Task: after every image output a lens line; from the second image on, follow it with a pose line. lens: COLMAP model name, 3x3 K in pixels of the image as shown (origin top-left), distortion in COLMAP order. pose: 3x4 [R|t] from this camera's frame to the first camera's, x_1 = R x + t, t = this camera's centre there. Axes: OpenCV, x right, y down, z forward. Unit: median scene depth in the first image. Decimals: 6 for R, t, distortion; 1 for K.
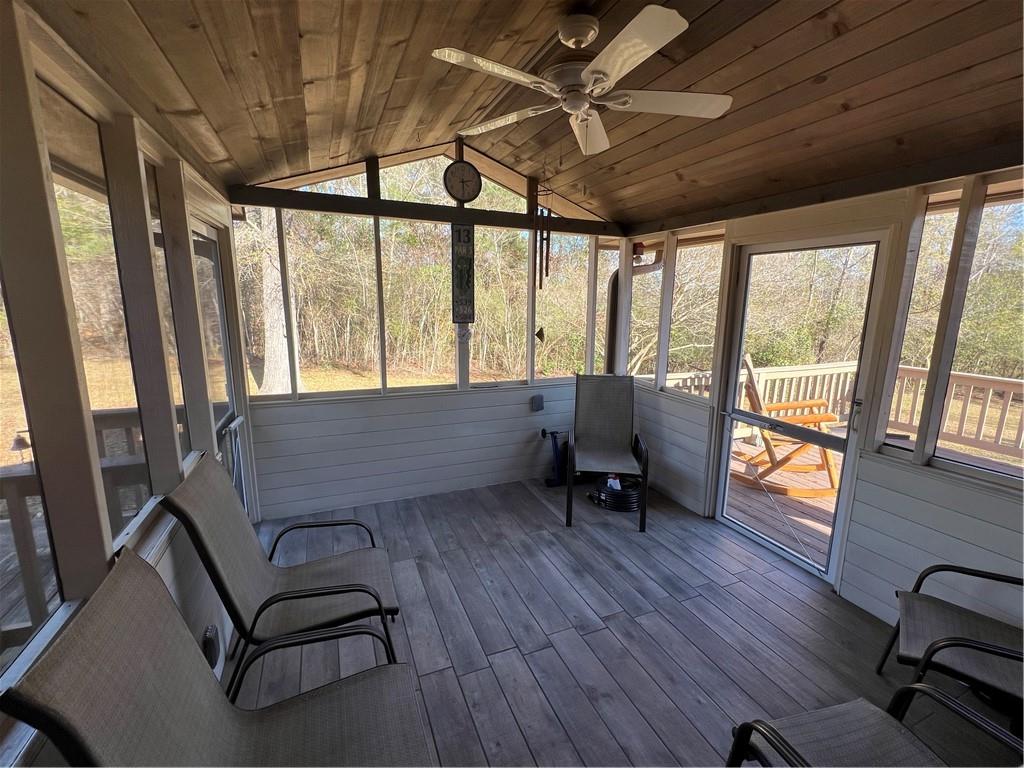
lens RADIAL K [[448.7, 0, 513.4], [0, 448.7, 383.9], [0, 0, 1]] dist [-0.000254, -0.000071]
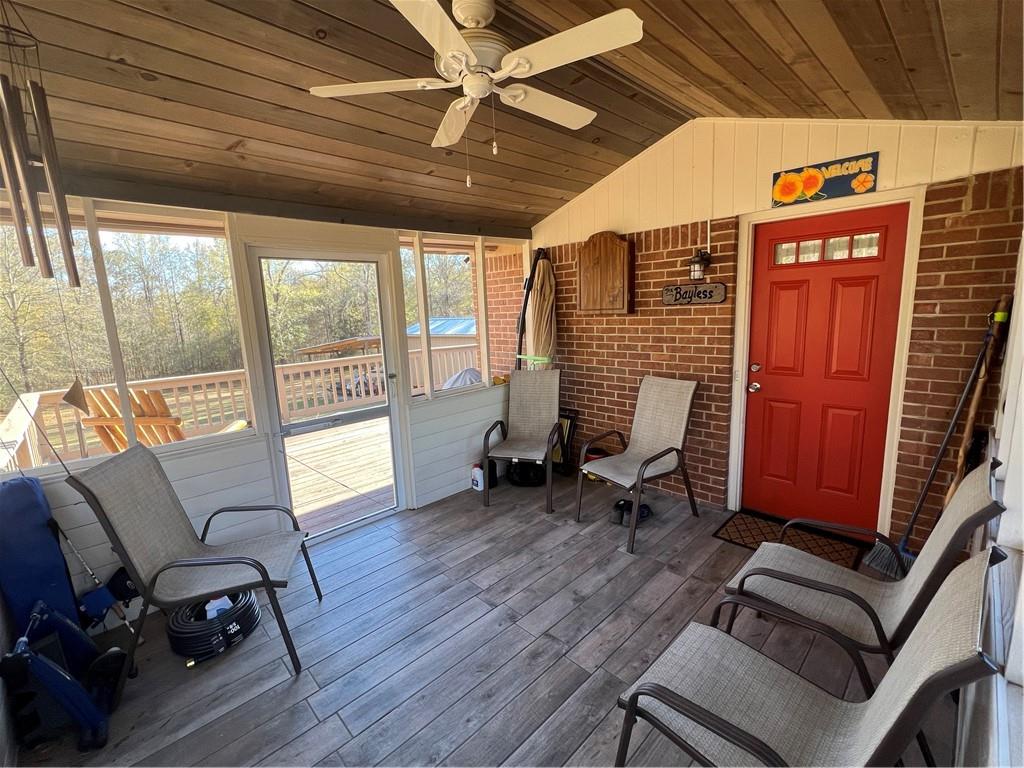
lens RADIAL K [[448.7, 0, 513.4], [0, 448.7, 383.9], [0, 0, 1]] dist [-0.000254, -0.000071]
pose [[-0.365997, -0.155550, 0.917524, -0.631893], [0.211084, 0.946359, 0.244638, -0.188376], [-0.906361, 0.283211, -0.313530, 1.051911]]
